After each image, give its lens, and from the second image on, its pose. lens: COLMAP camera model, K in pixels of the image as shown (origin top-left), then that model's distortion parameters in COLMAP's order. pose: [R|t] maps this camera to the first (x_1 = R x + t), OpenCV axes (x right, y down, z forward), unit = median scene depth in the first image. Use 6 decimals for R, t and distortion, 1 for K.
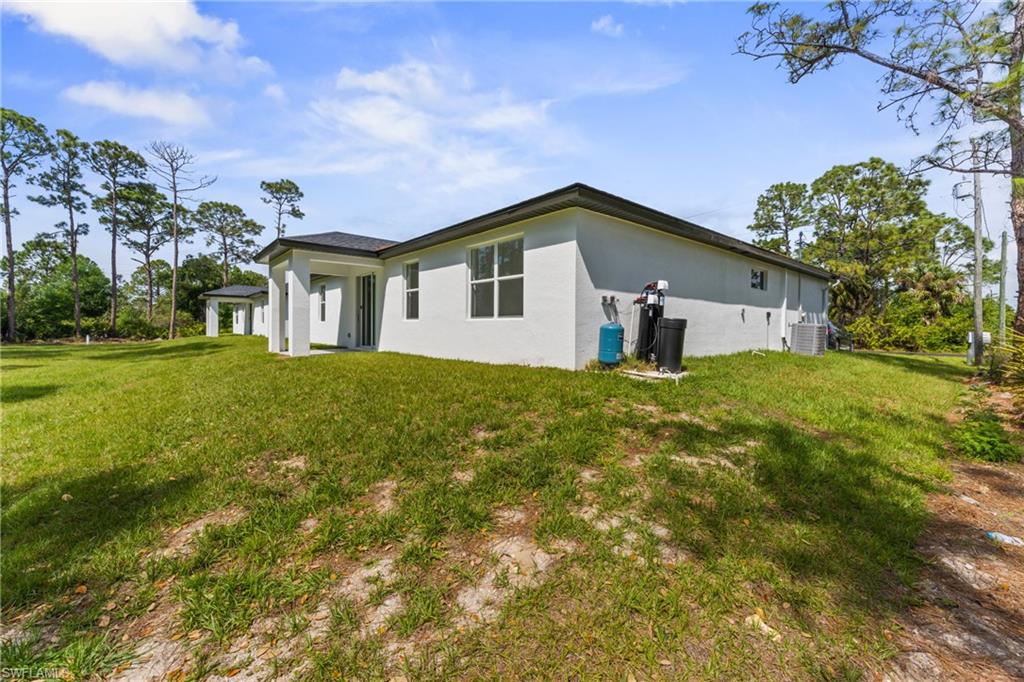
lens RADIAL K [[413.3, 0, 514.8], [0, 413.3, 335.1], [0, 0, 1]] dist [0.006059, -0.000996]
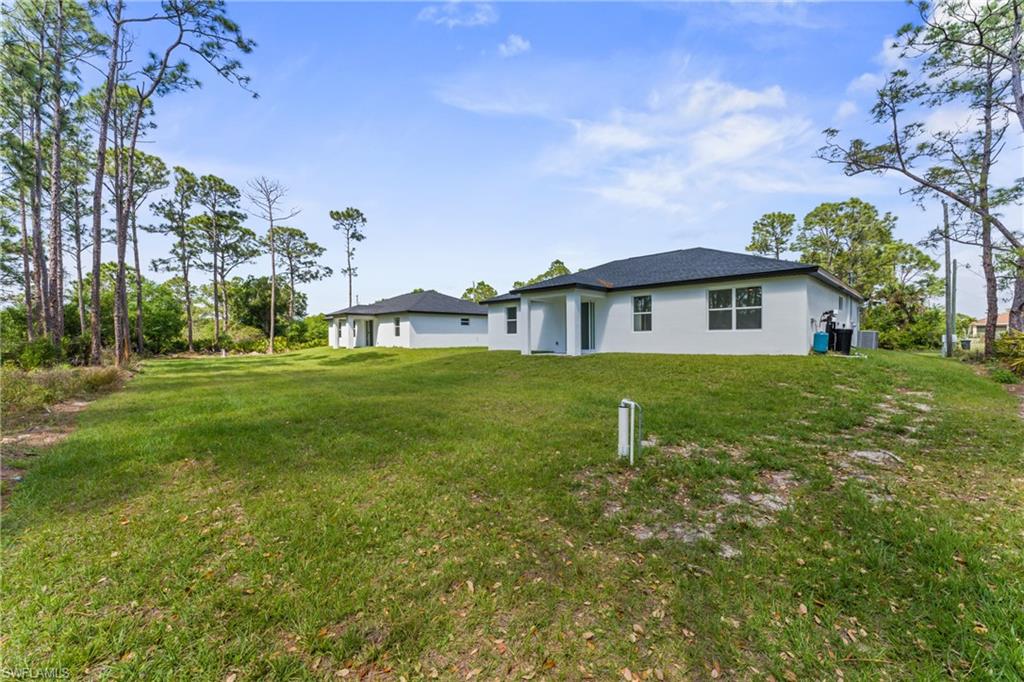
lens RADIAL K [[413.3, 0, 513.1], [0, 413.3, 342.5], [0, 0, 1]] dist [0.006059, -0.000996]
pose [[0.996692, -0.016794, 0.079518, -0.271615], [0.017420, 0.999822, -0.007187, 0.002124], [-0.079383, 0.008549, 0.996808, -0.167999]]
